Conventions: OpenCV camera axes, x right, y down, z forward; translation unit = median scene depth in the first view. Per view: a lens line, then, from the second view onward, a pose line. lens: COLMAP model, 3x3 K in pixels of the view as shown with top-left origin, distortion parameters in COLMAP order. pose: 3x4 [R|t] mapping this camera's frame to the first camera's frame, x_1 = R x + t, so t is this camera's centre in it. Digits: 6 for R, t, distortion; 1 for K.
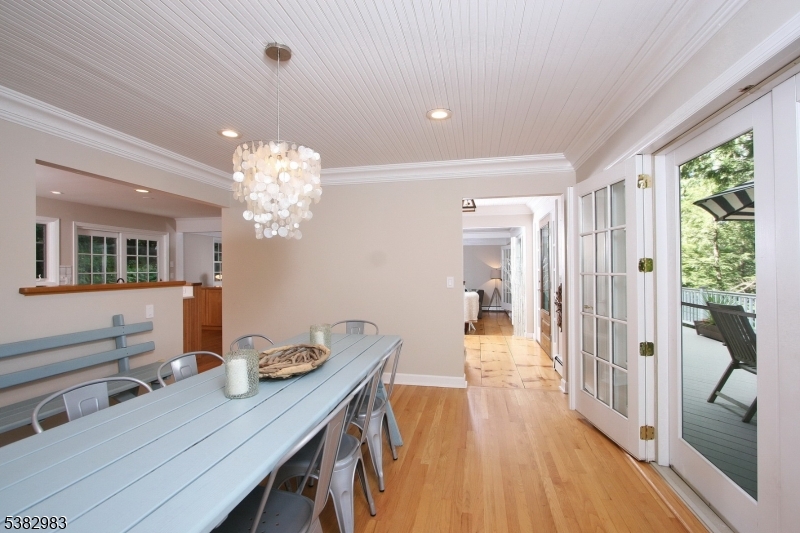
lens RADIAL K [[366.5, 0, 400.0], [0, 366.5, 266.5], [0, 0, 1]] dist [-0.001125, -0.000107]
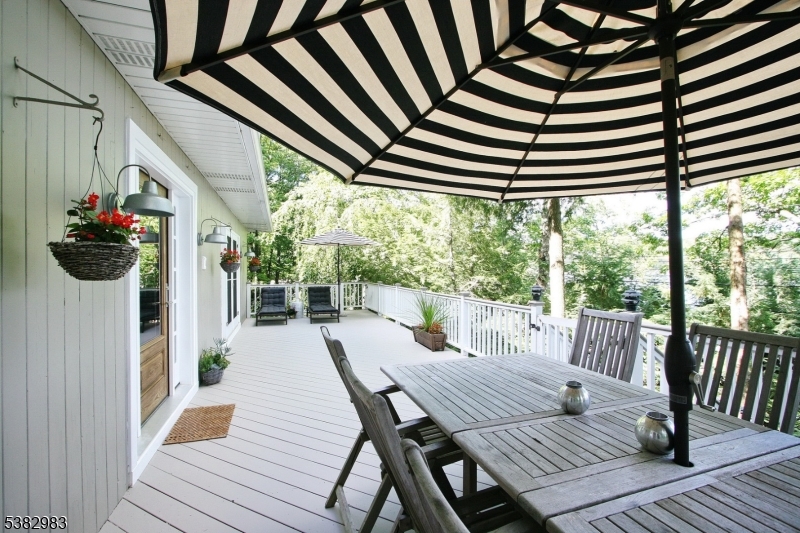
lens RADIAL K [[366.5, 0, 400.0], [0, 366.5, 266.5], [0, 0, 1]] dist [-0.001125, -0.000107]
pose [[0.867914, 0.003389, 0.496702, 0.330325], [-0.002325, 0.999993, -0.002760, 0.002534], [-0.496708, 0.001240, 0.867917, 0.231045]]
